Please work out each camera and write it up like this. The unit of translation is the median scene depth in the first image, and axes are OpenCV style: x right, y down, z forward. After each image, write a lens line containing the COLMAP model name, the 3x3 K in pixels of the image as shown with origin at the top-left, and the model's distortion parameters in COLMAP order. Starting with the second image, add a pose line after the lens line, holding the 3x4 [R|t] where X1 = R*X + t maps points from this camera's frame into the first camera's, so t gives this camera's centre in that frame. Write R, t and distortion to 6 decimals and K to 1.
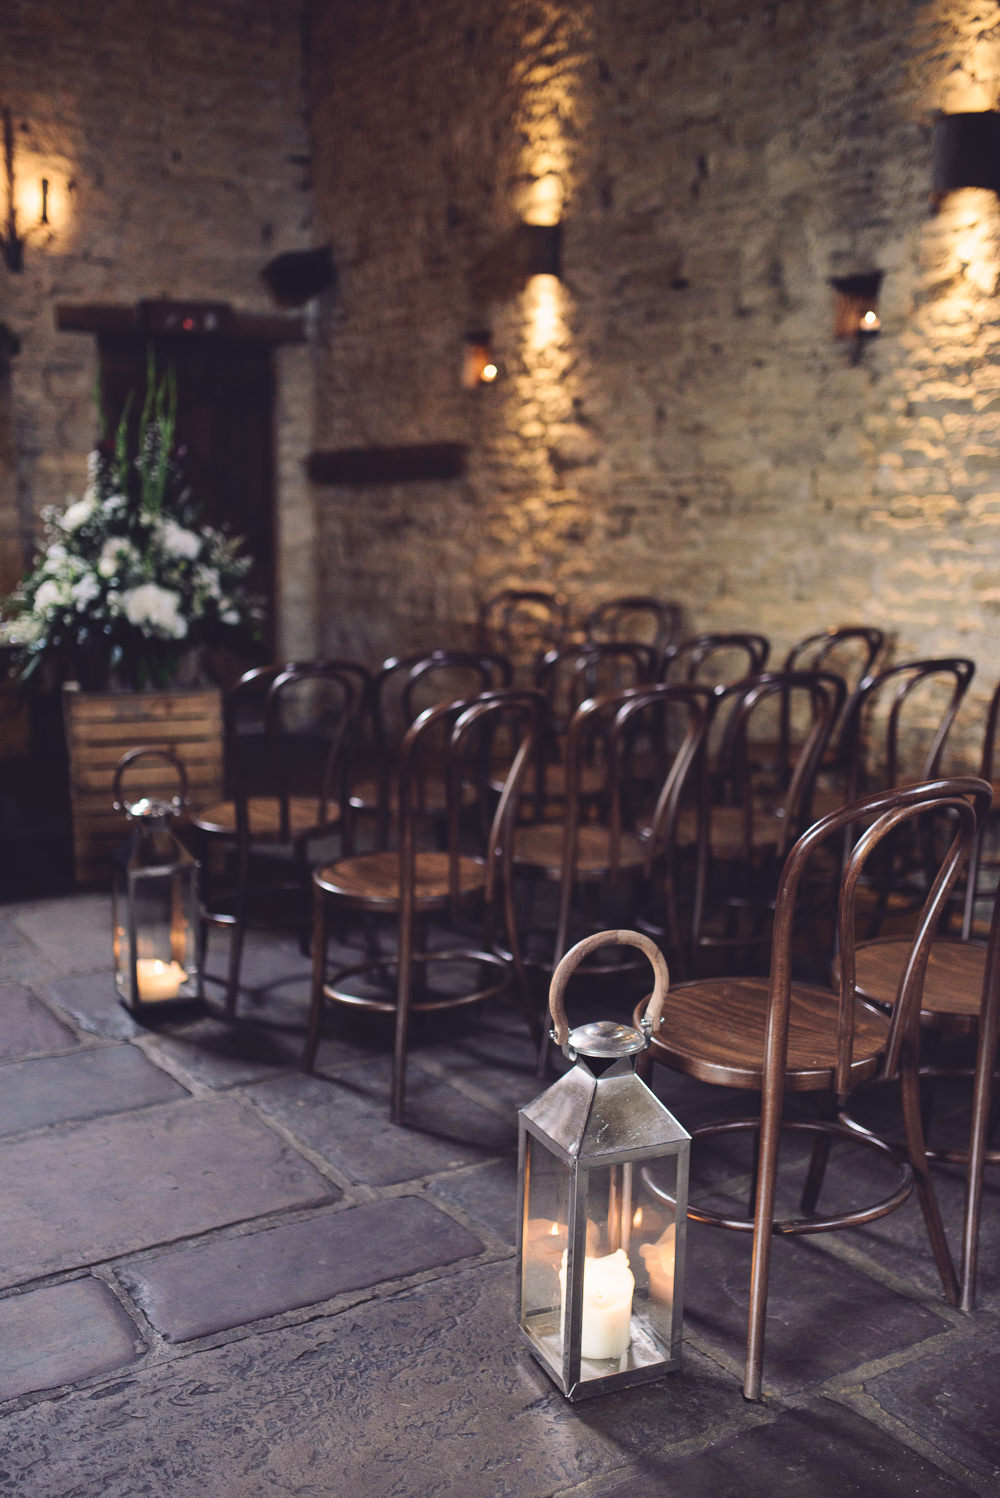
lens RADIAL K [[1534.8, 0, 499.6], [0, 1534.8, 800.8], [0, 0, 1]] dist [-0.091277, 0.152029]
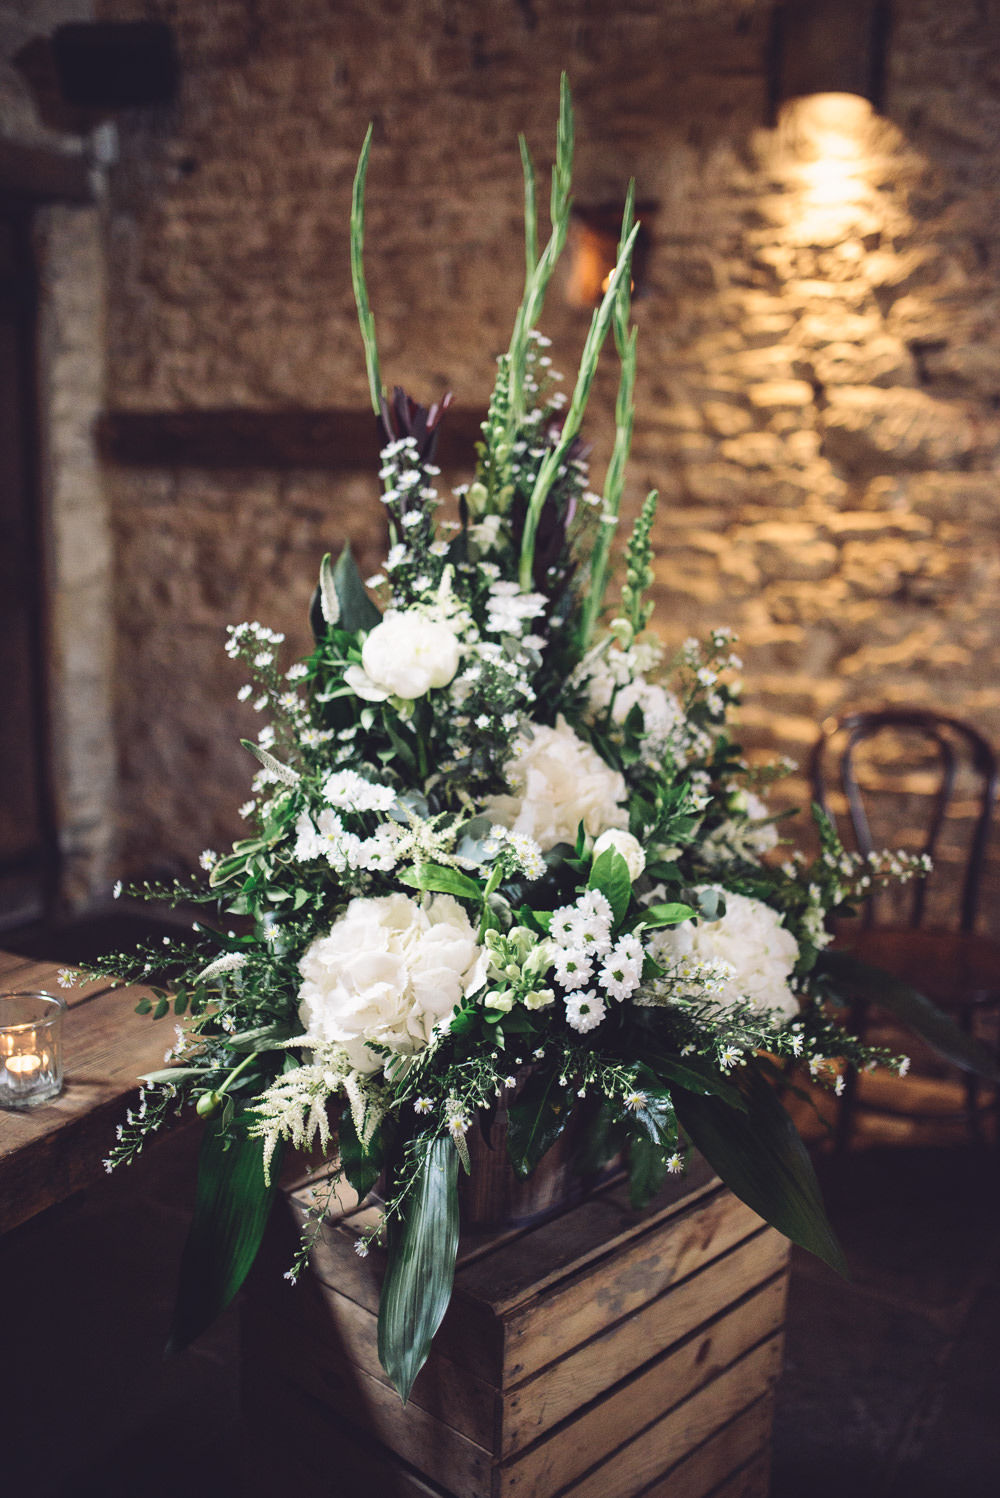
lens RADIAL K [[1534.8, 0, 499.6], [0, 1534.8, 800.8], [0, 0, 1]] dist [-0.091277, 0.152029]
pose [[0.893745, -0.073602, 0.442495, -0.323901], [0.062596, 0.997259, 0.039447, -0.131836], [-0.444186, -0.007557, 0.895903, 0.582927]]
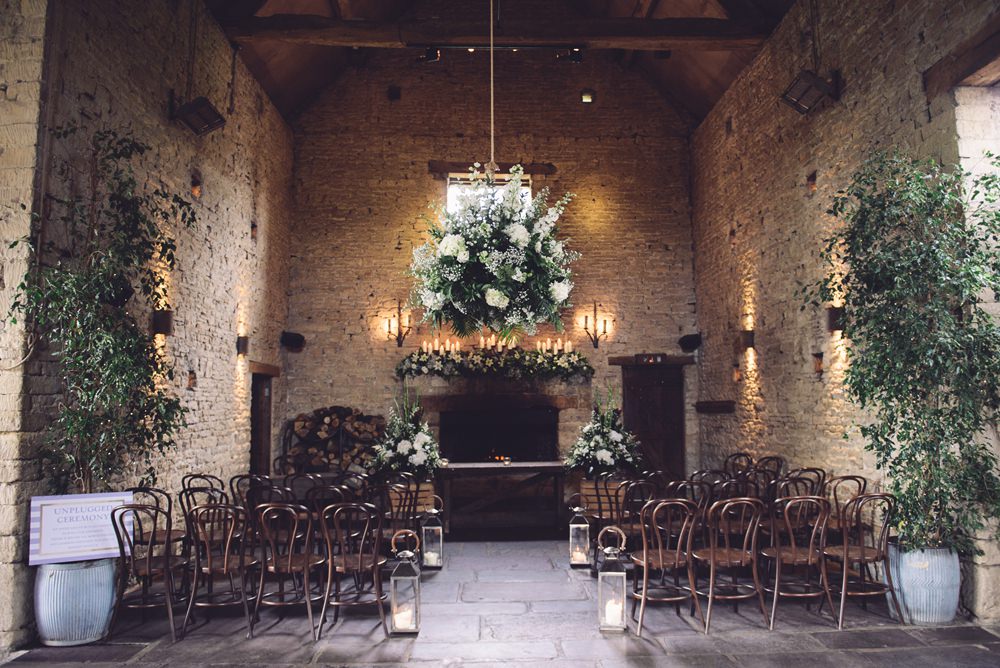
lens RADIAL K [[729.5, 0, 500.0], [0, 729.5, 334.0], [0, 0, 1]] dist [-0.004370, -0.001148]
pose [[0.857043, -0.061339, -0.511581, 0.344722], [-0.085375, 0.962257, -0.258404, 0.043265], [0.508122, 0.265140, 0.819459, -0.433988]]
